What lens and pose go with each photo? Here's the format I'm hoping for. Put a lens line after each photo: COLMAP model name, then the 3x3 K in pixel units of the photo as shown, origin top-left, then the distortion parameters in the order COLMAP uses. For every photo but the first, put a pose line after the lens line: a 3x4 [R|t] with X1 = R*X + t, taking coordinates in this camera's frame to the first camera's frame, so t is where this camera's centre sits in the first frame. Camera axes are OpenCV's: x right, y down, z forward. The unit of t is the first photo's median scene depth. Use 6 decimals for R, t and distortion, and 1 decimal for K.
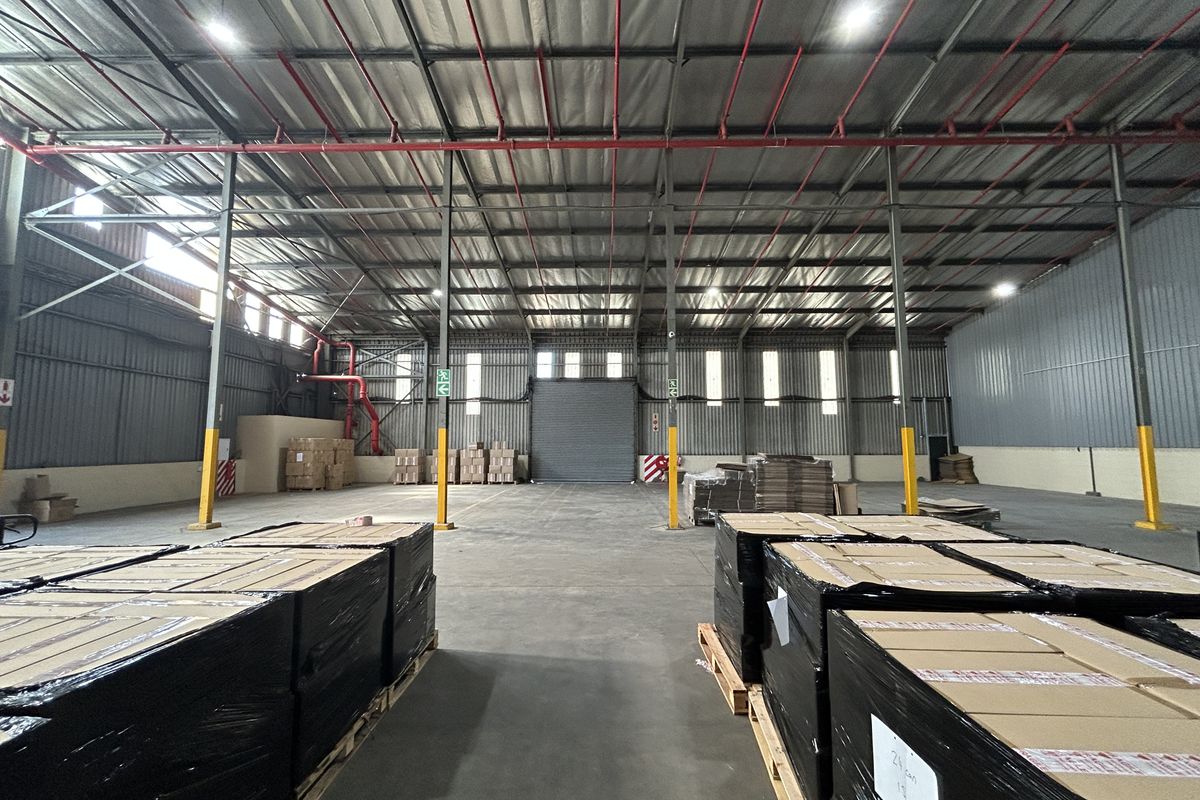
lens RADIAL K [[486.0, 0, 601.2], [0, 486.0, 399.9], [0, 0, 1]] dist [-0.000393, 0.000264]
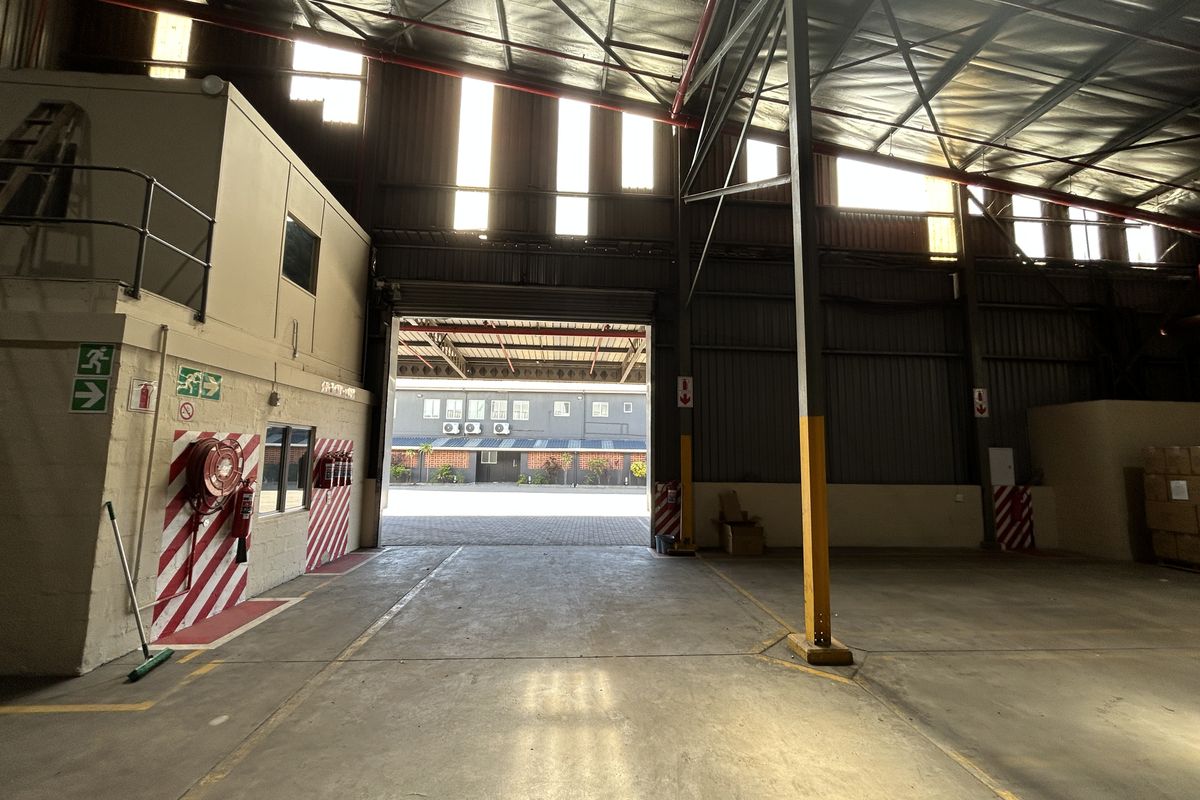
lens RADIAL K [[486.0, 0, 597.6], [0, 486.0, 399.2], [0, 0, 1]] dist [-0.000393, 0.000264]
pose [[0.084083, -0.107819, -0.990608, -0.184097], [0.073869, 0.992068, -0.101708, 0.035139], [0.993717, -0.064623, 0.091380, 0.366364]]
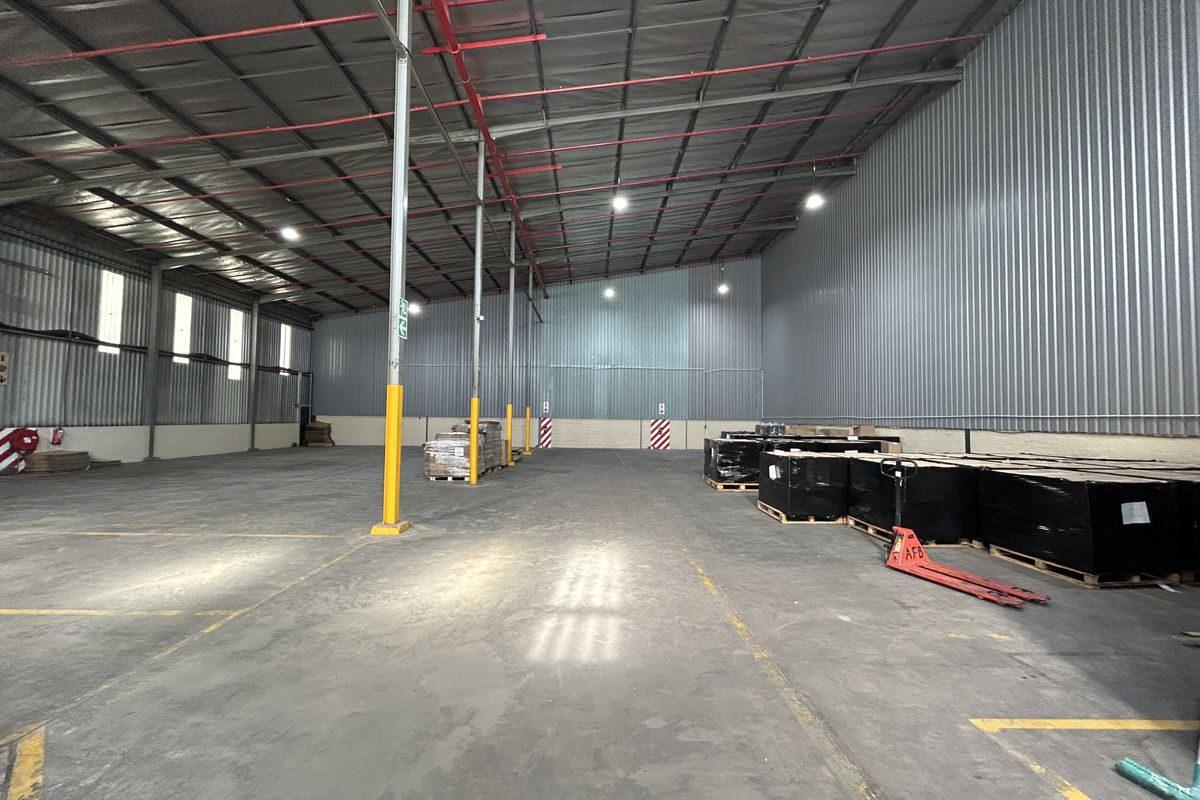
lens RADIAL K [[486.0, 0, 599.2], [0, 486.0, 401.4], [0, 0, 1]] dist [-0.000393, 0.000264]
pose [[-0.027103, 0.036399, 0.998970, -0.472289], [-0.101879, 0.994033, -0.038983, 0.036725], [-0.994428, -0.102831, -0.023233, 0.343711]]
